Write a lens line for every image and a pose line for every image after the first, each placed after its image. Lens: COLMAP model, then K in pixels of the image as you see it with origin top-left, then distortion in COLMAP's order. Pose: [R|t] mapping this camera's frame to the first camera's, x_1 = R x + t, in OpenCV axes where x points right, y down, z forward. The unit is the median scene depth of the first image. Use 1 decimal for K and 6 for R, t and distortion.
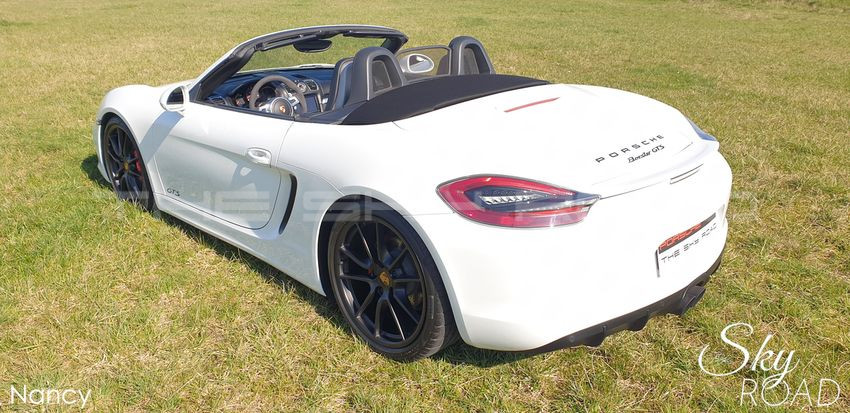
lens RADIAL K [[658.7, 0, 436.5], [0, 658.7, 204.2], [0, 0, 1]] dist [-0.001205, -0.003242]
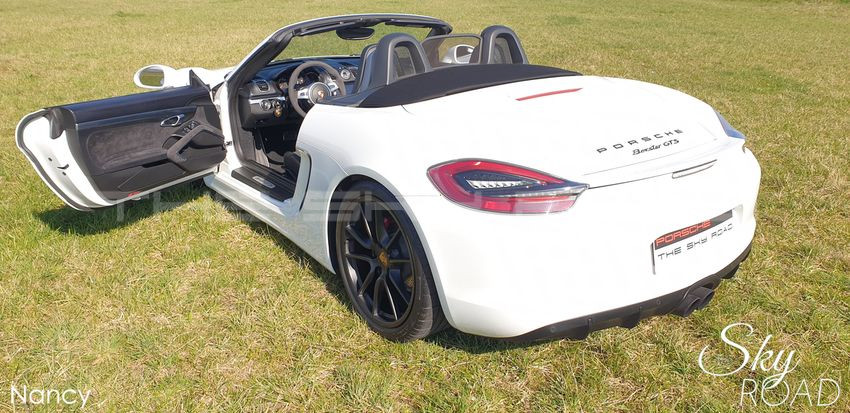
lens RADIAL K [[658.7, 0, 436.5], [0, 658.7, 204.2], [0, 0, 1]] dist [-0.001205, -0.003242]
pose [[0.990121, 0.053595, -0.129565, 0.123723], [-0.053278, 0.998562, 0.005913, 0.017510], [0.129696, 0.001048, 0.991553, 0.002341]]
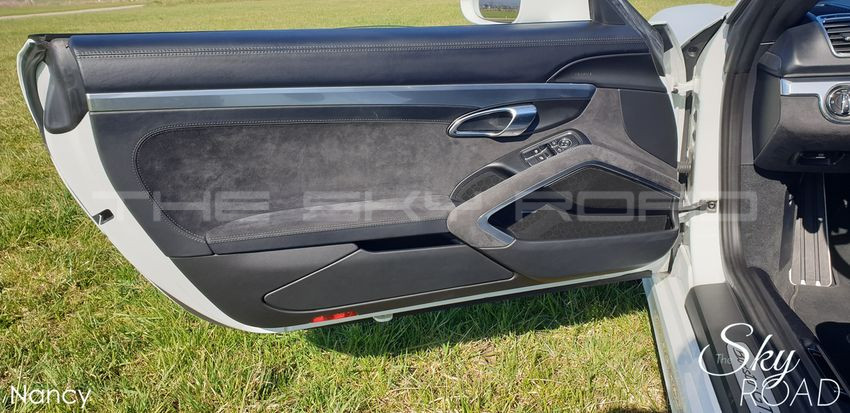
lens RADIAL K [[737.3, 0, 425.0], [0, 737.3, 206.5], [0, 0, 1]] dist [0.062732, -0.000151]
pose [[0.543394, 0.225552, -0.808609, -0.195160], [-0.231556, 0.966133, 0.113884, -0.102969], [0.806911, 0.125354, 0.577219, 0.920362]]
